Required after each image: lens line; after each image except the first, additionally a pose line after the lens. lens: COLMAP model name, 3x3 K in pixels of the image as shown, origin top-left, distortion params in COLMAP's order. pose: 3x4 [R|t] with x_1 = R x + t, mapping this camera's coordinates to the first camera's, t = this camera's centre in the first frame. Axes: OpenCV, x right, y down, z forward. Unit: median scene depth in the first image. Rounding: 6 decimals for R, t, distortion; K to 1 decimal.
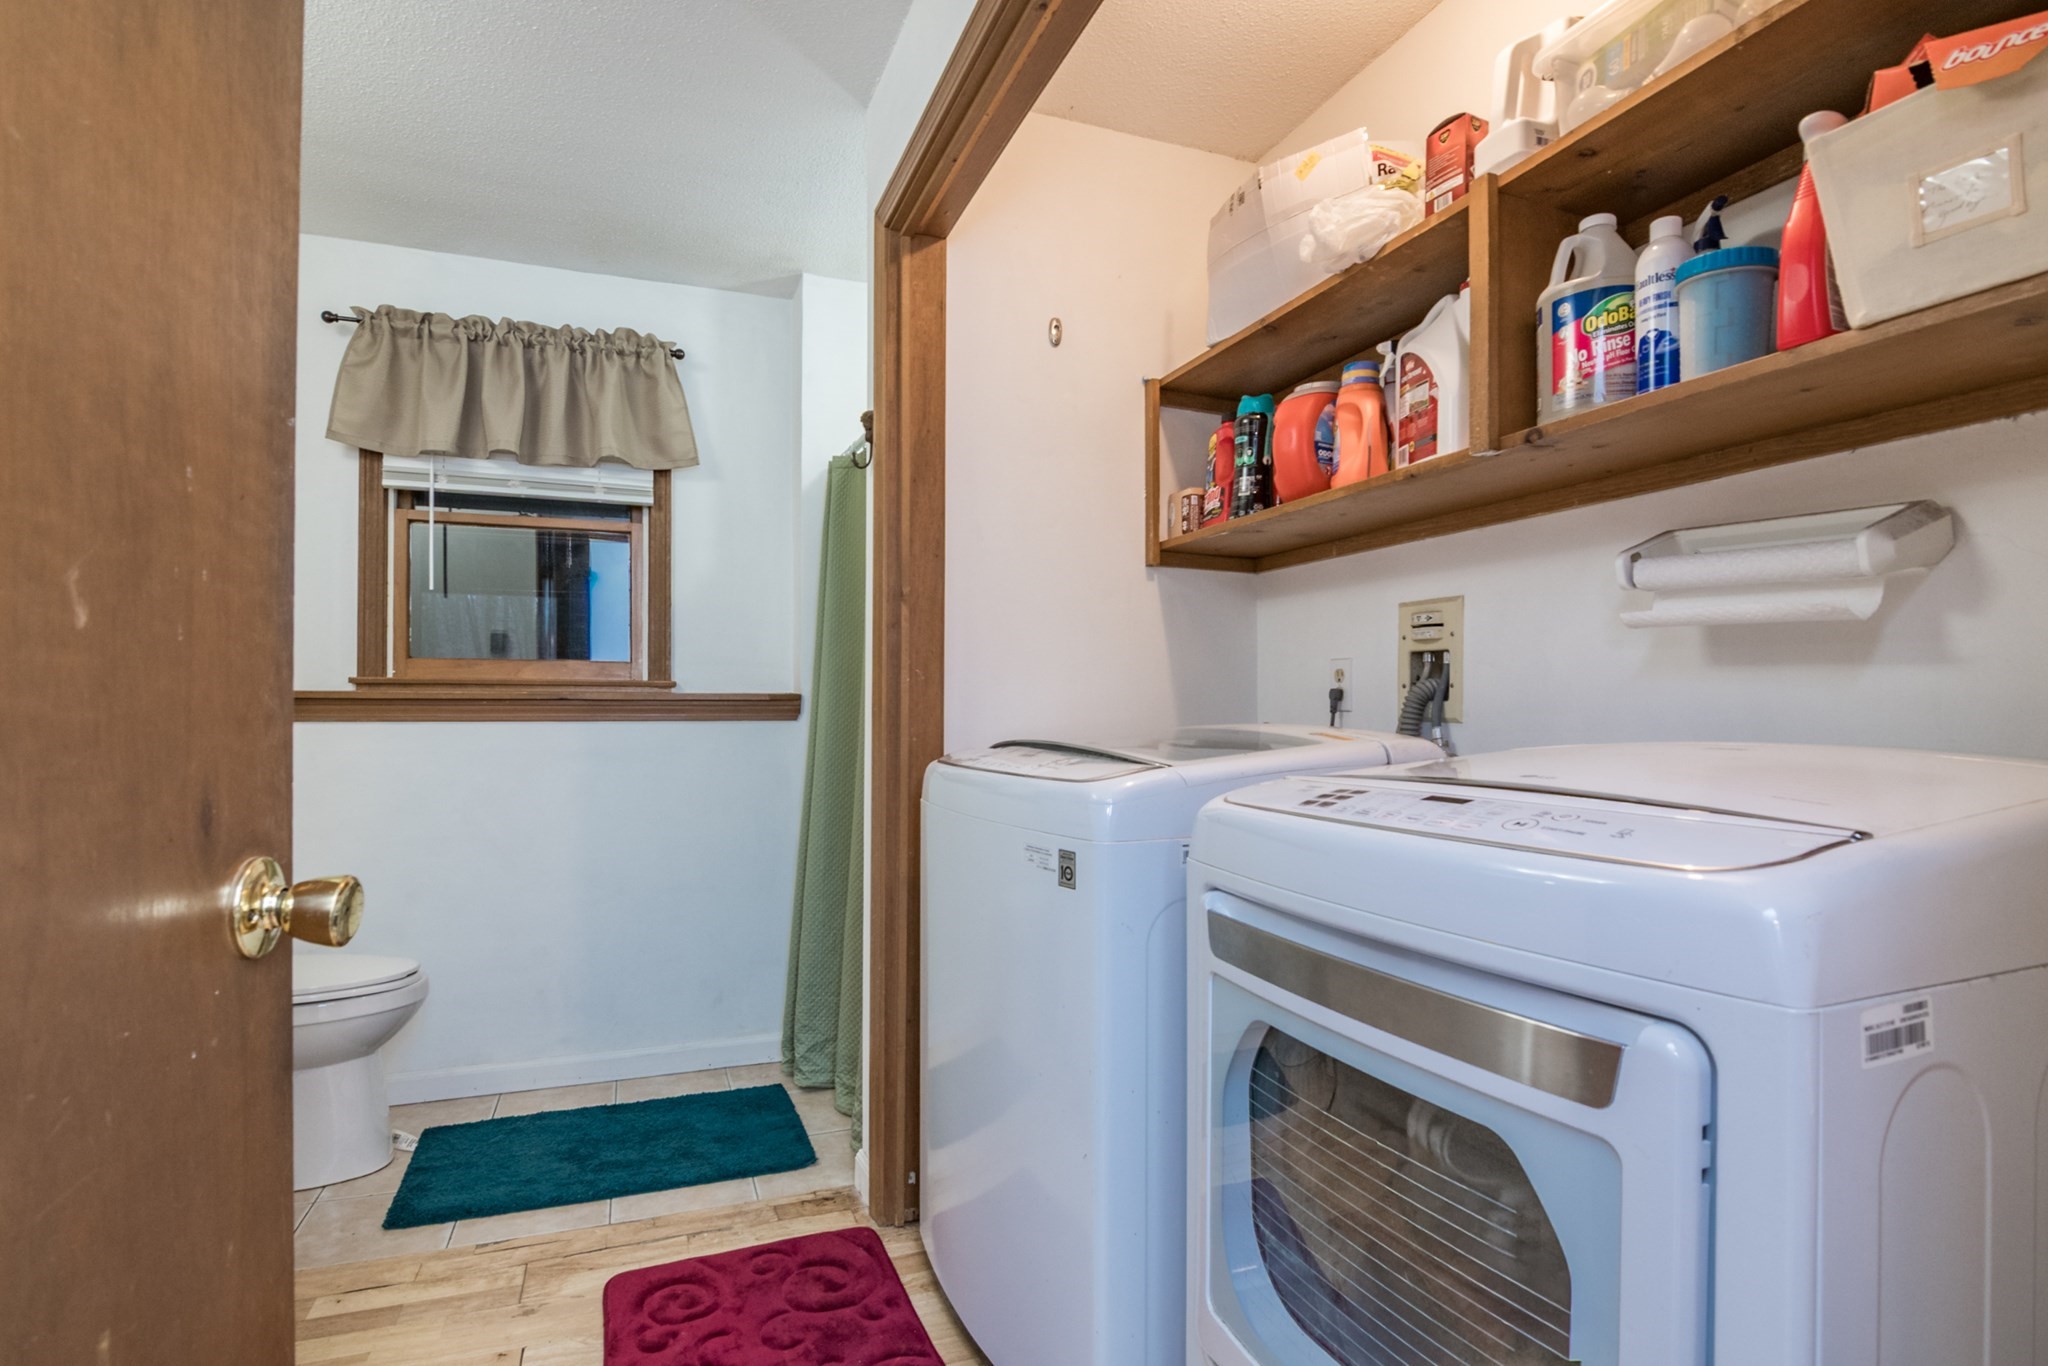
lens RADIAL K [[997.7, 0, 1016.4], [0, 997.7, 708.3], [0, 0, 1]] dist [-0.011379, -0.000148]
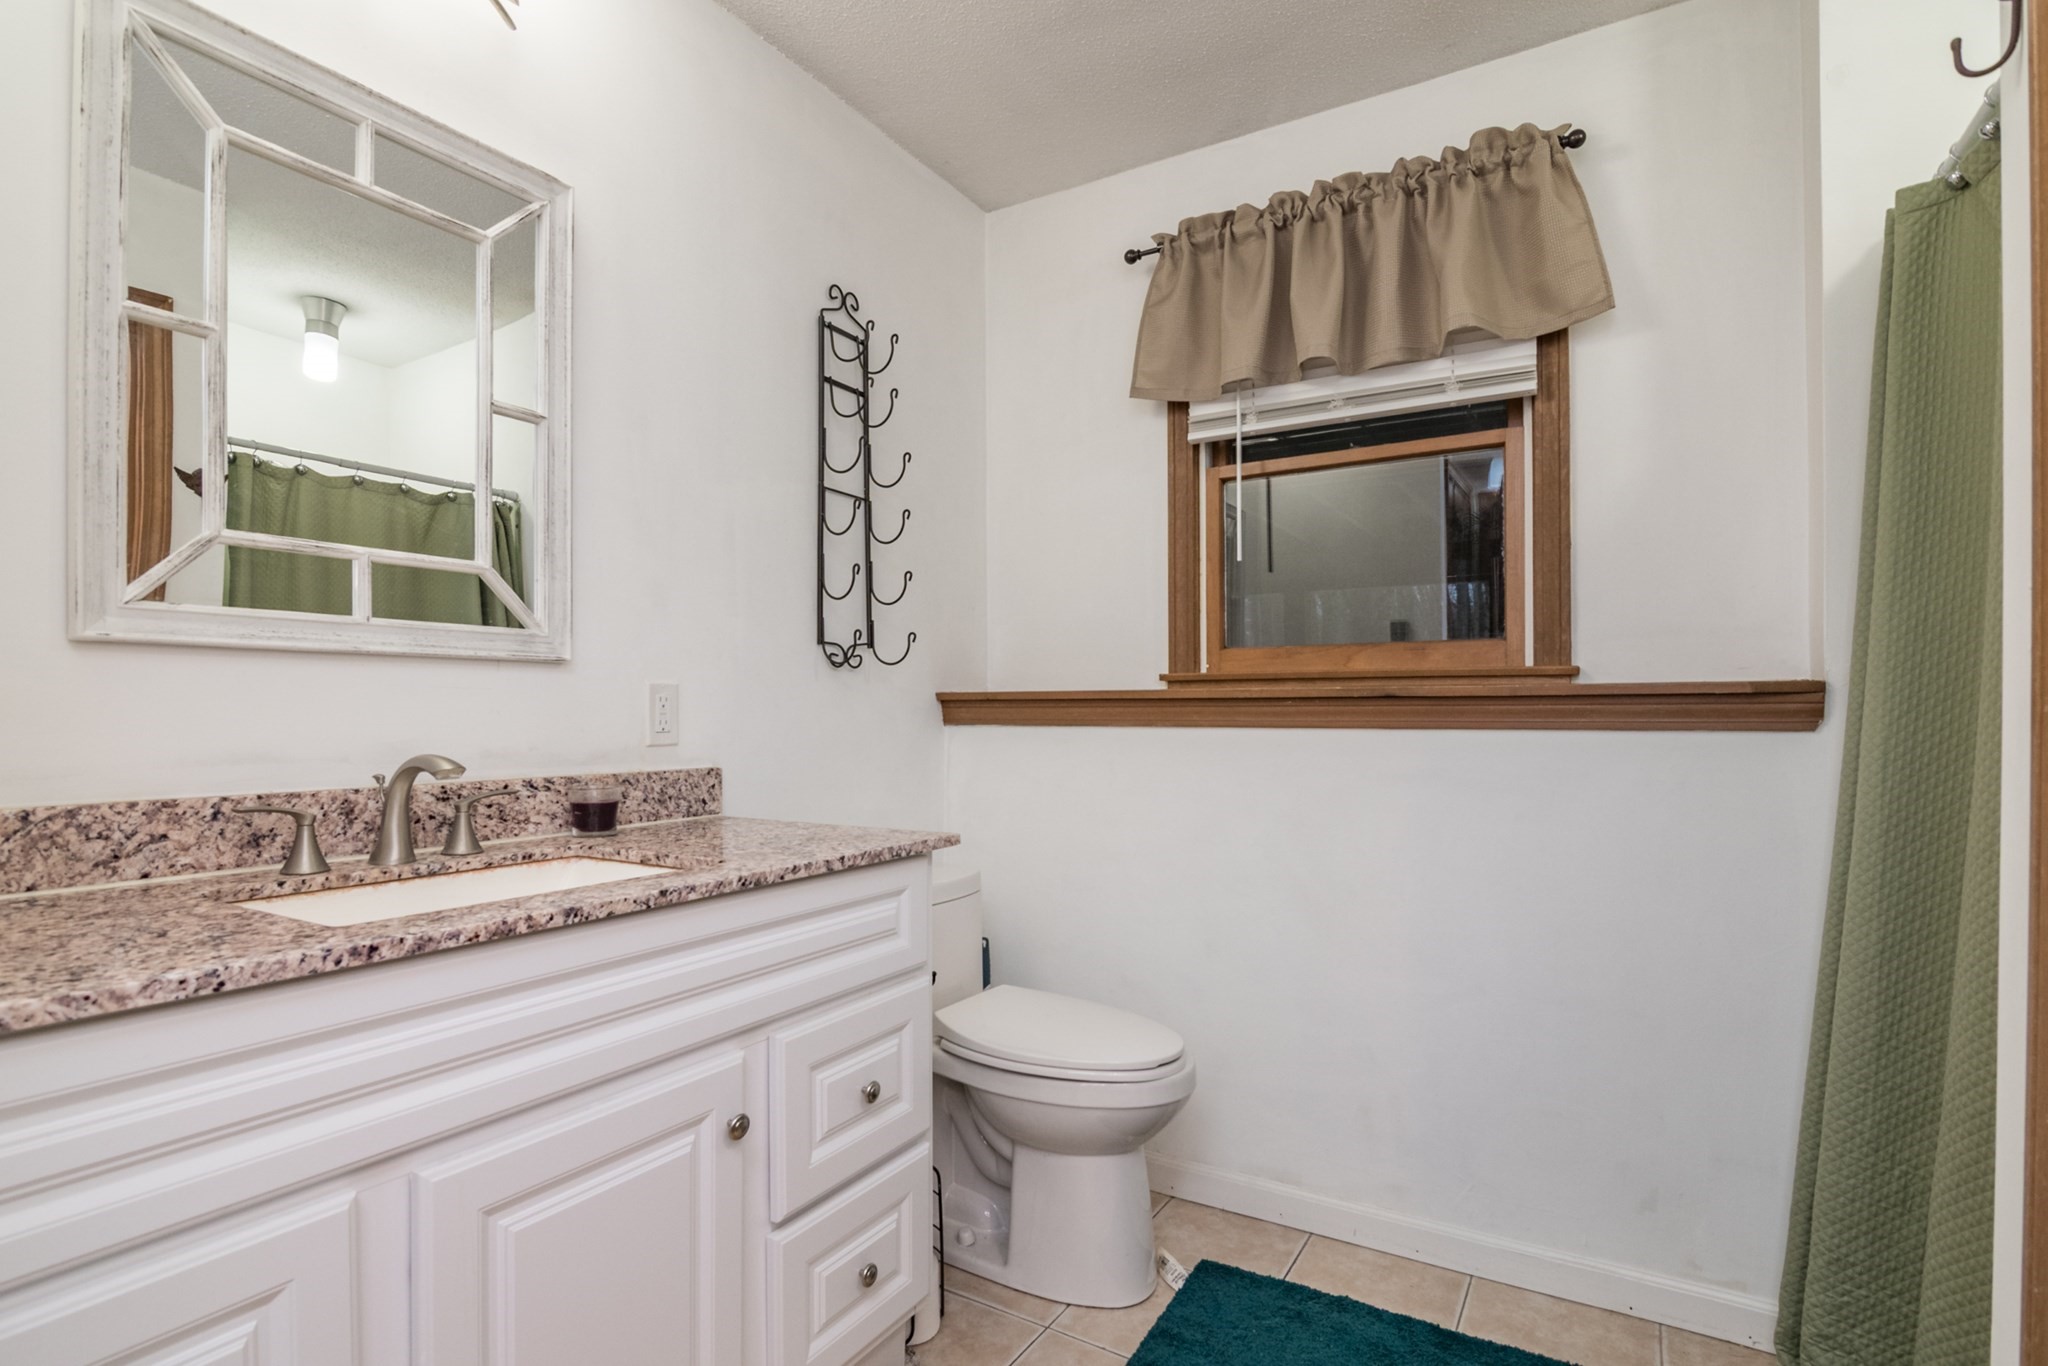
lens RADIAL K [[997.7, 0, 1016.4], [0, 997.7, 708.3], [0, 0, 1]] dist [-0.011379, -0.000148]
pose [[0.598713, -0.003688, -0.800955, -0.057992], [0.004229, 0.999990, -0.001443, -0.000963], [0.800953, -0.002523, 0.598722, 0.373462]]
